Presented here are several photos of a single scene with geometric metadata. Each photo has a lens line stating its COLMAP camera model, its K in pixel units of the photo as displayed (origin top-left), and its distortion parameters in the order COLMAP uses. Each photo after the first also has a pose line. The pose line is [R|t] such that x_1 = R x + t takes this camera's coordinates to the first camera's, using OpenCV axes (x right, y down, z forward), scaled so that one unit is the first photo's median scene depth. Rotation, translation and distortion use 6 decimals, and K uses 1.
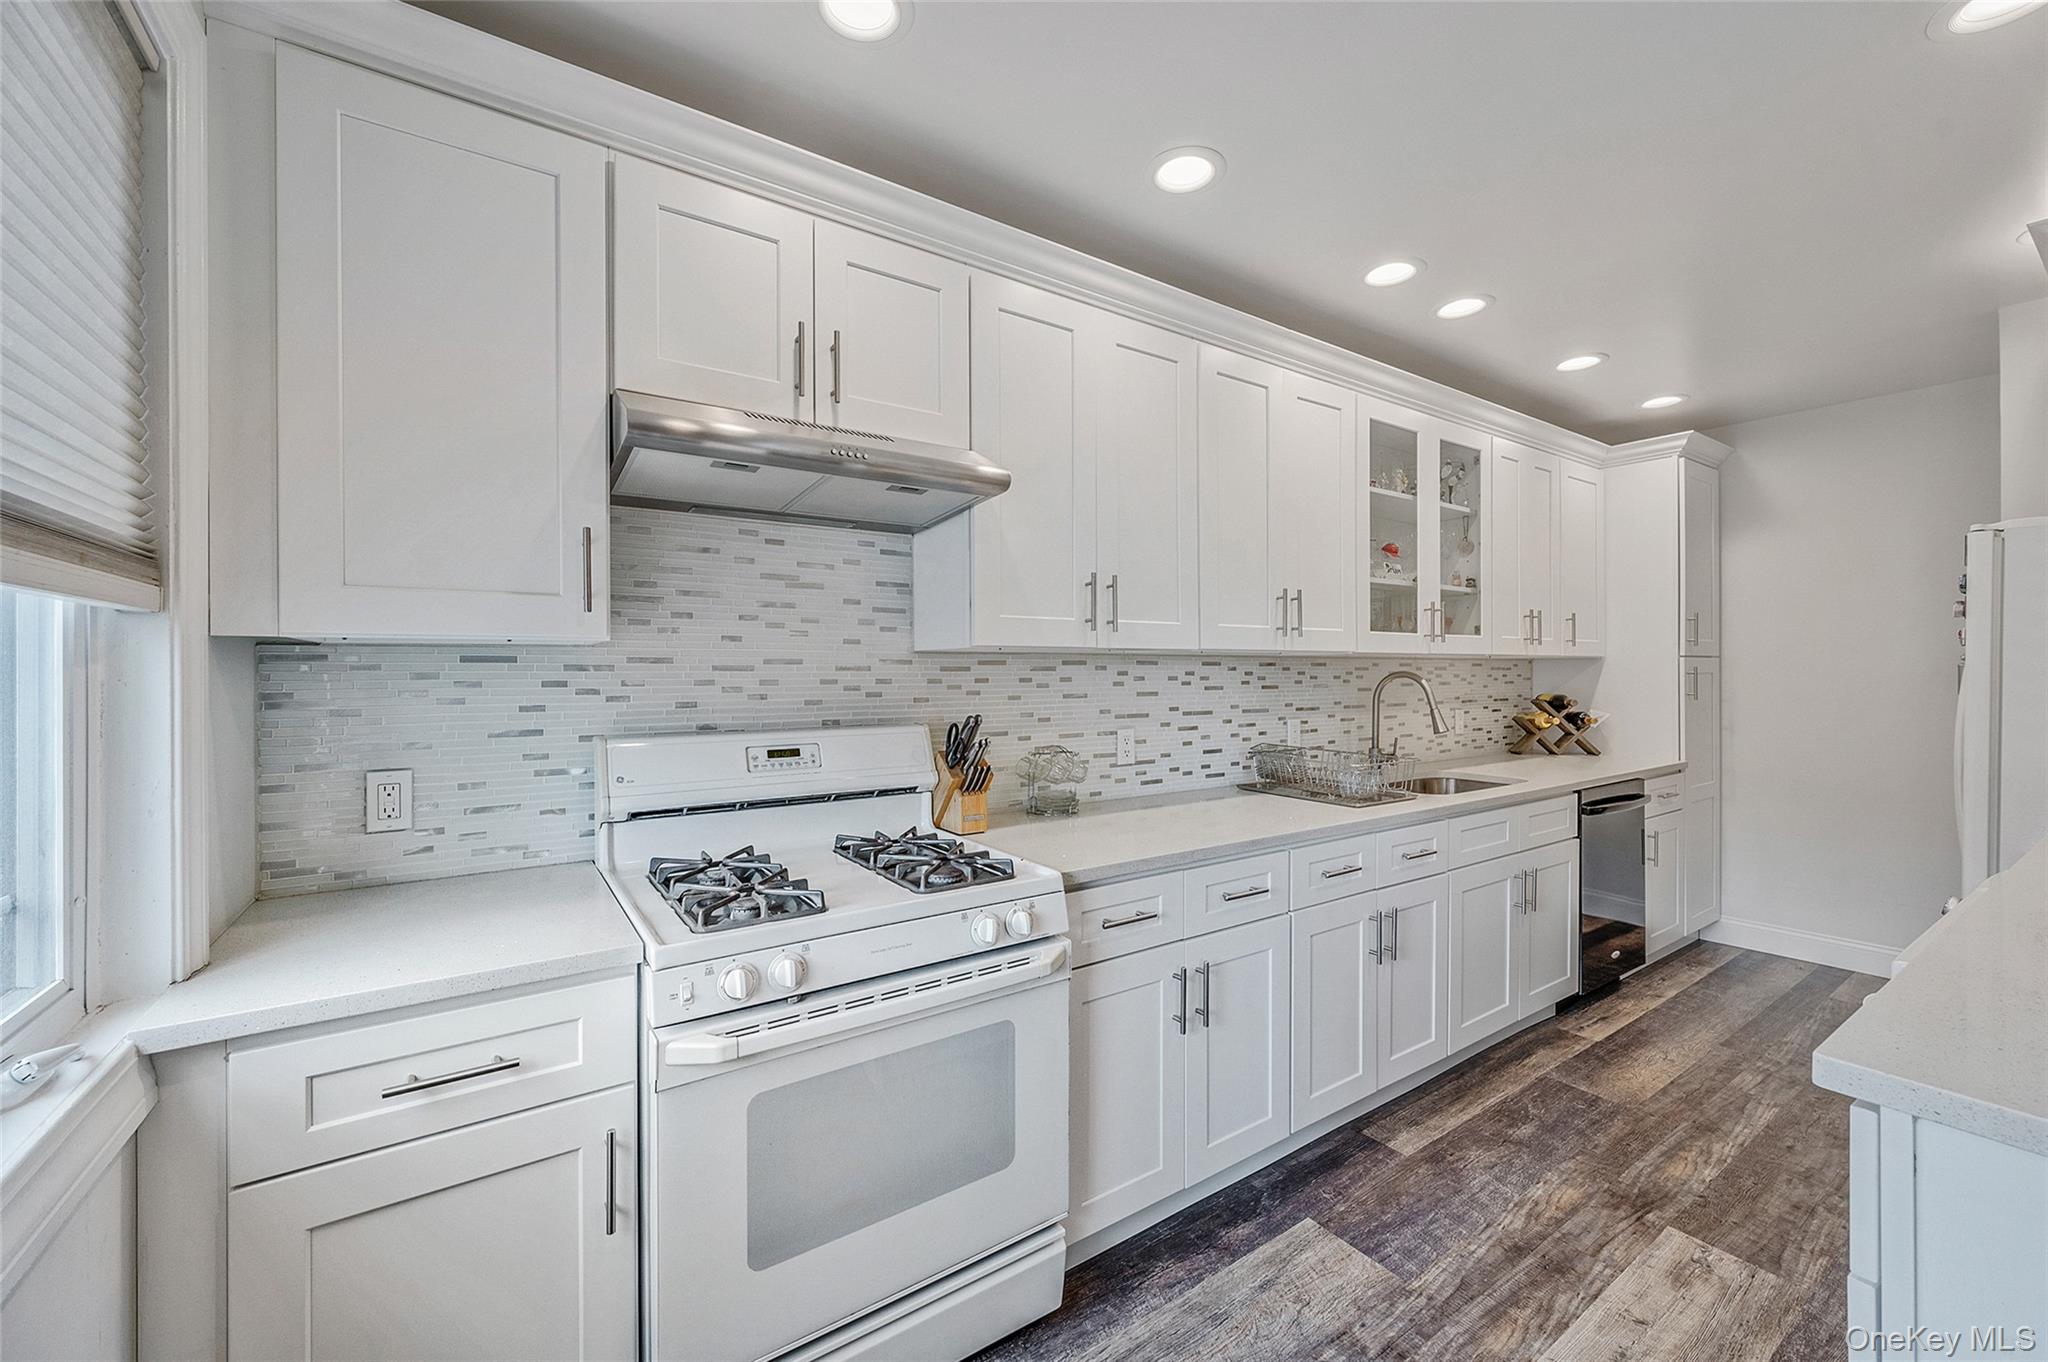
lens RADIAL K [[806.1, 0, 1025.6], [0, 806.1, 678.9], [0, 0, 1]] dist [0.000714, -0.000206]
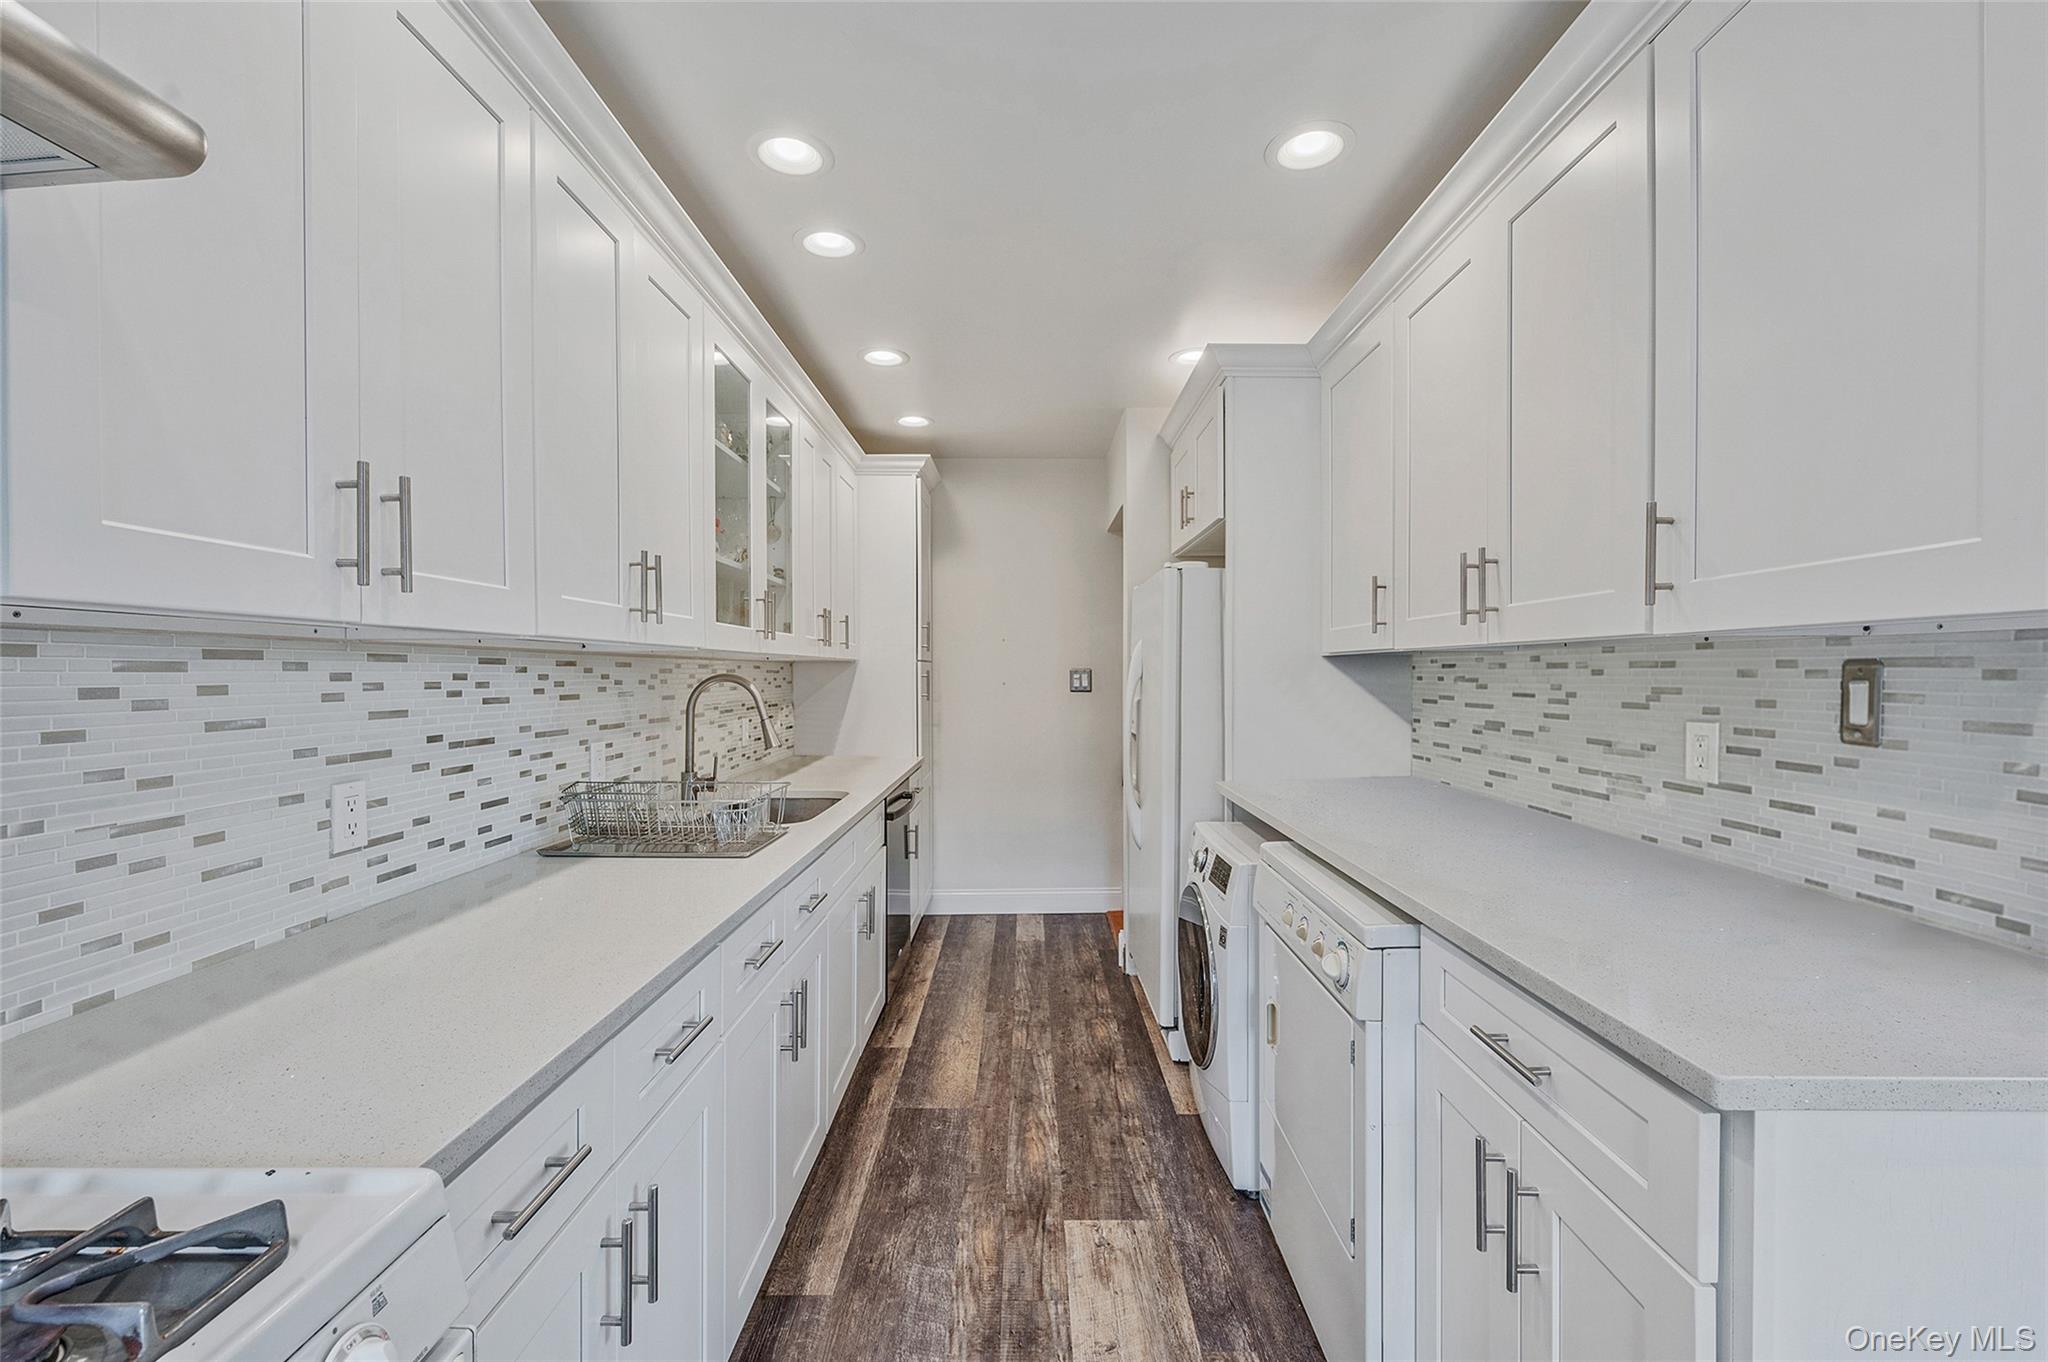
lens RADIAL K [[860.2, 0, 1024.0], [0, 860.2, 681.0], [0, 0, 1]] dist [0.002201, -0.000342]
pose [[0.566269, -0.006288, 0.824197, -0.086657], [0.009023, 0.999958, 0.001430, -0.001022], [-0.824171, 0.006627, 0.566302, 0.309309]]
